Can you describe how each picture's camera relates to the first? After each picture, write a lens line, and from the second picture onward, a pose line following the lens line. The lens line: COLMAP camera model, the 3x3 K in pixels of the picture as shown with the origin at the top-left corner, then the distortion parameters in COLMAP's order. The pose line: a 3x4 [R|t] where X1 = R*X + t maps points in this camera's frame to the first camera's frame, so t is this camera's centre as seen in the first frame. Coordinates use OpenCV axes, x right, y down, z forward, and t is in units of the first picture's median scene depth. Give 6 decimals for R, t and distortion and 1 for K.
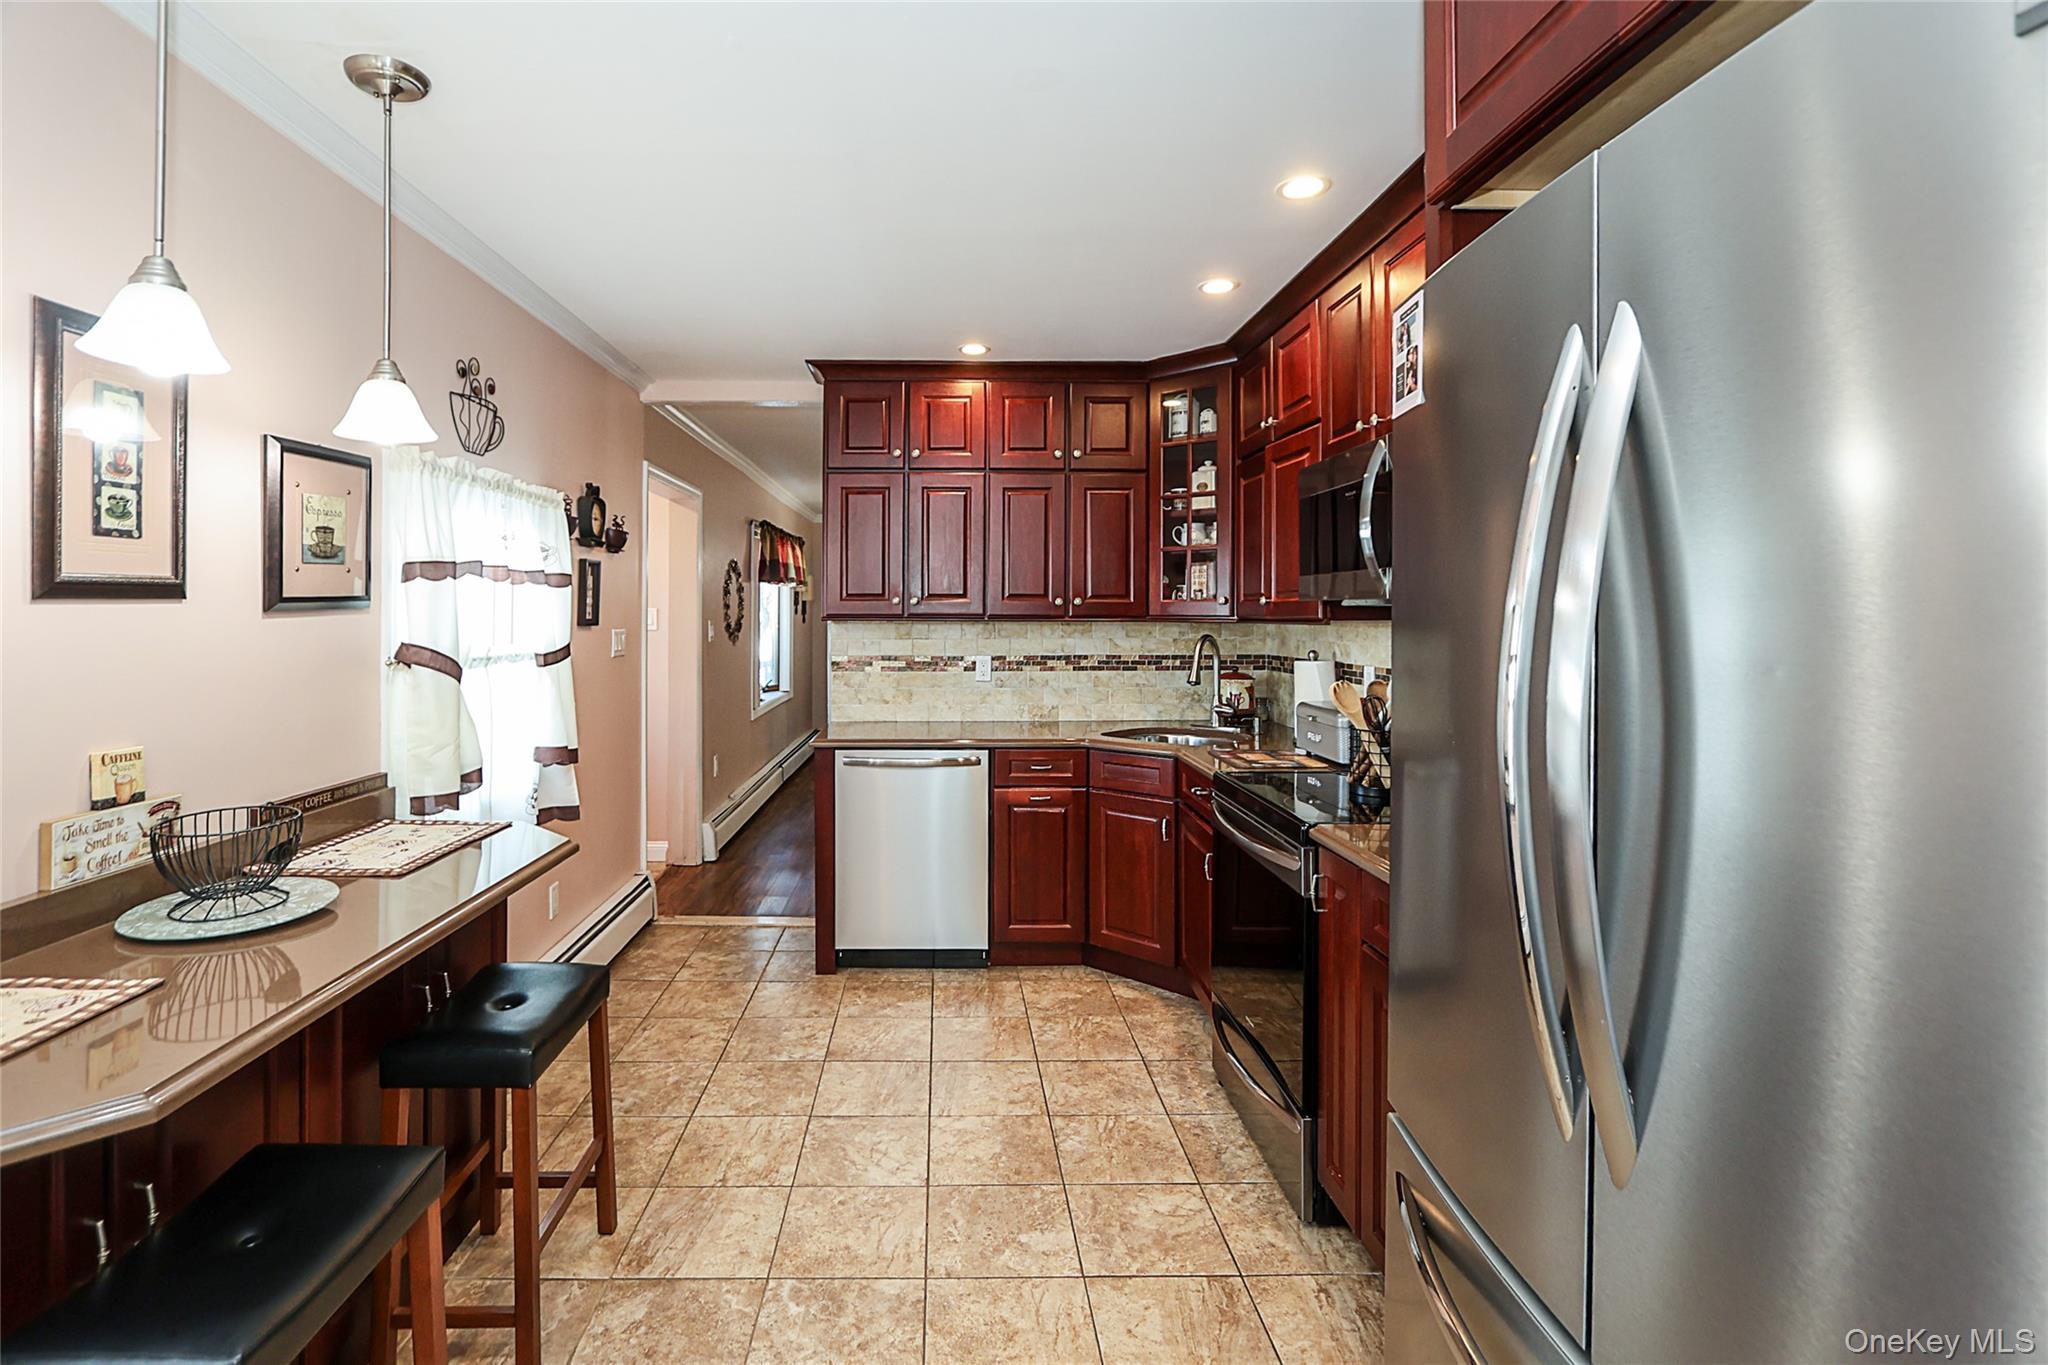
lens RADIAL K [[1033.7, 0, 957.6], [0, 1033.7, 613.9], [0, 0, 1]] dist [-0.002046, -0.000217]
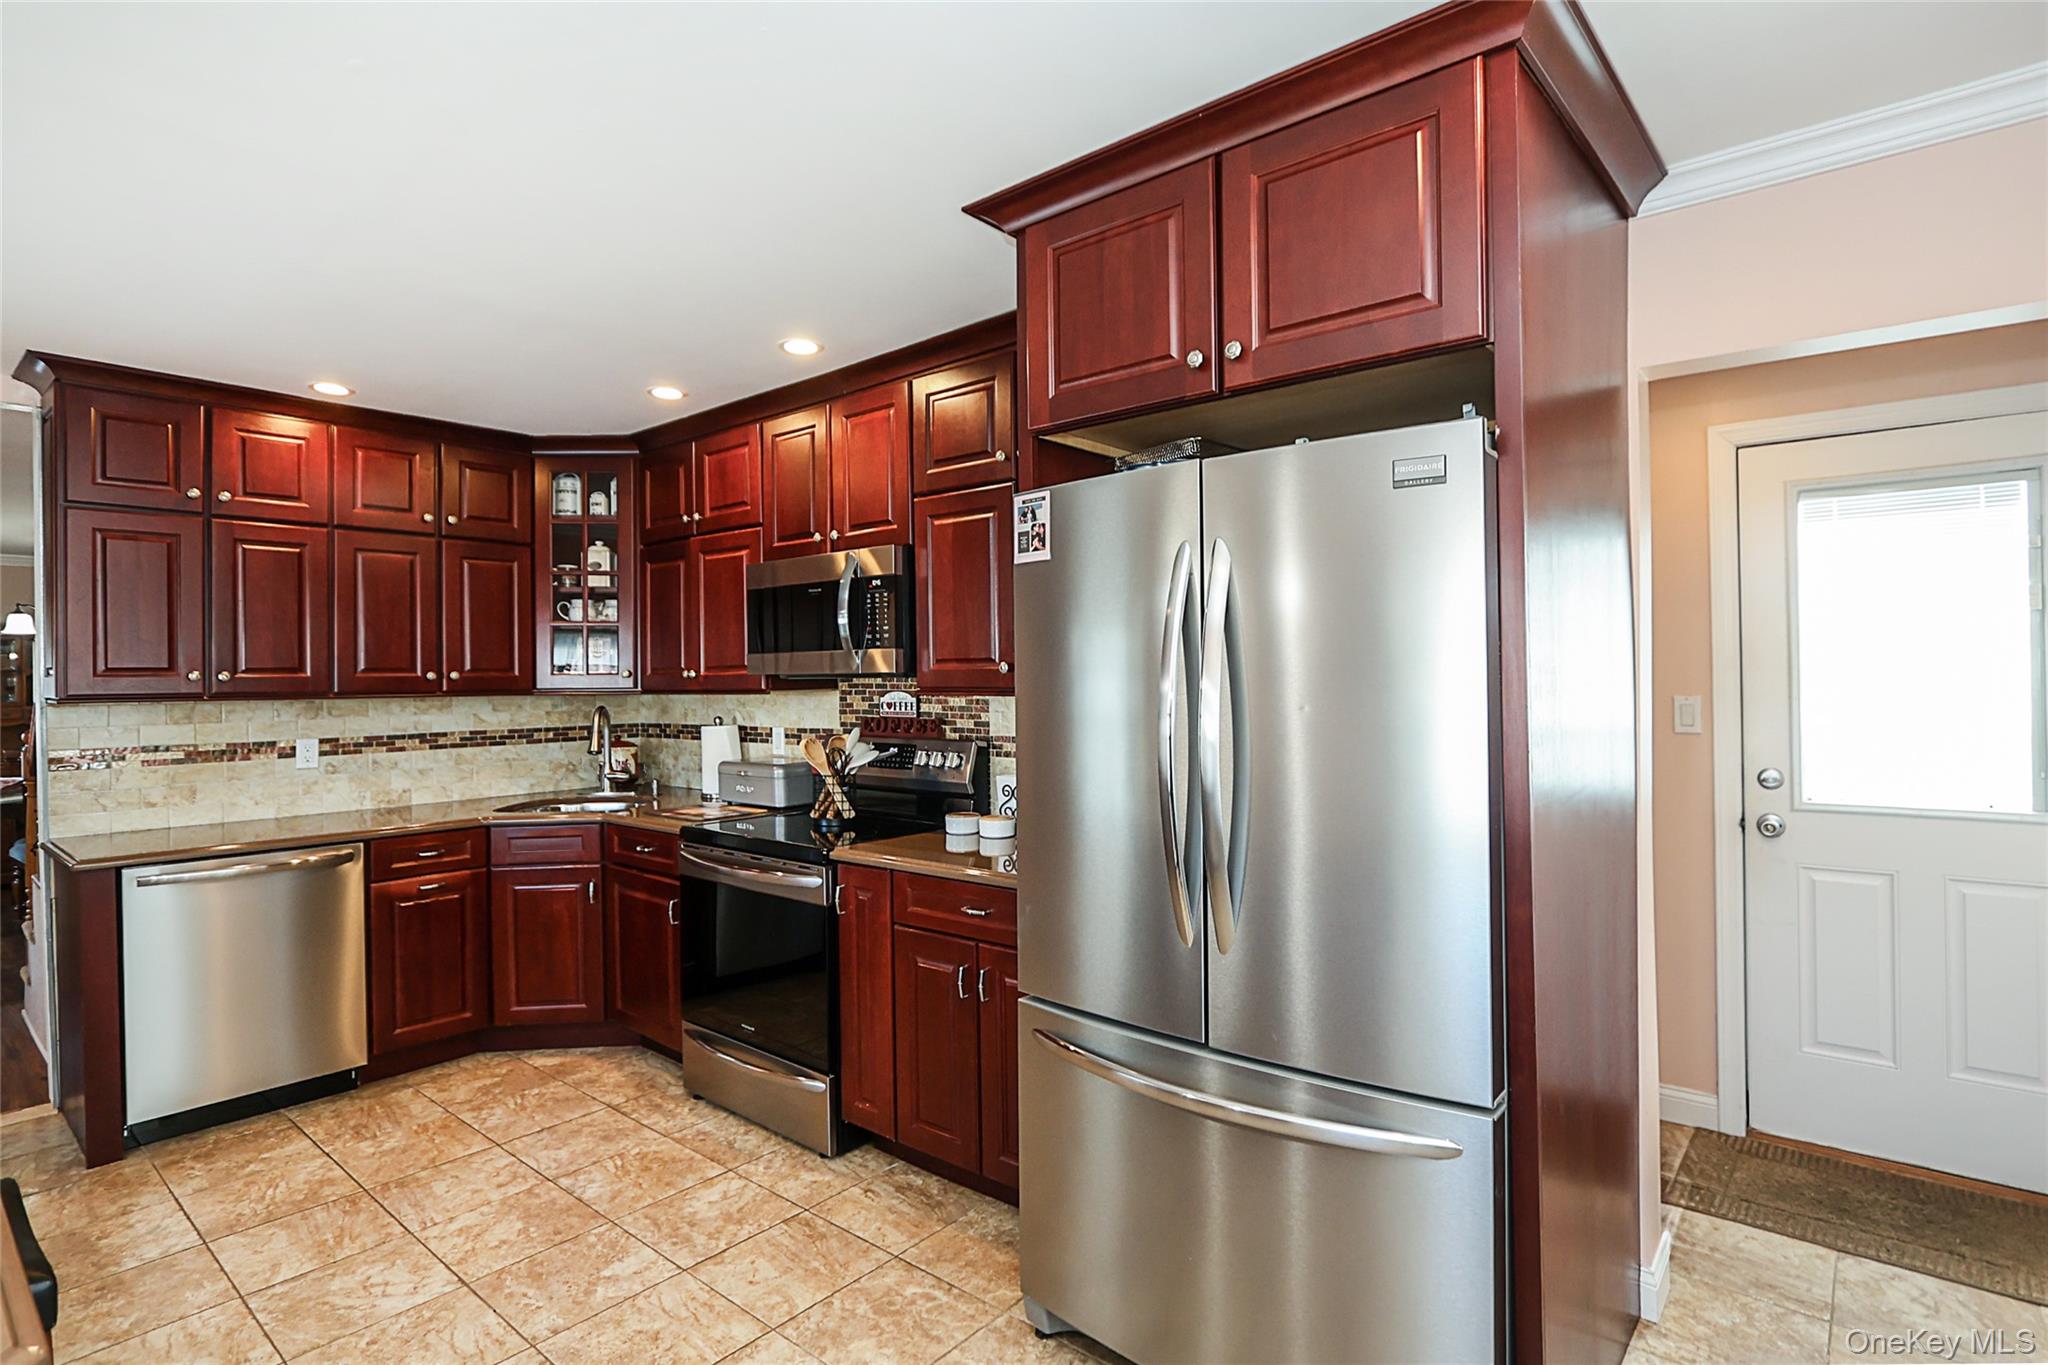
lens RADIAL K [[1033.7, 0, 1026.1], [0, 1033.7, 684.1], [0, 0, 1]] dist [-0.002046, -0.000217]
pose [[0.655114, -0.013604, 0.755408, -0.332900], [0.012315, 0.999897, 0.007327, -0.005921], [-0.755430, 0.004502, 0.655214, -0.023572]]
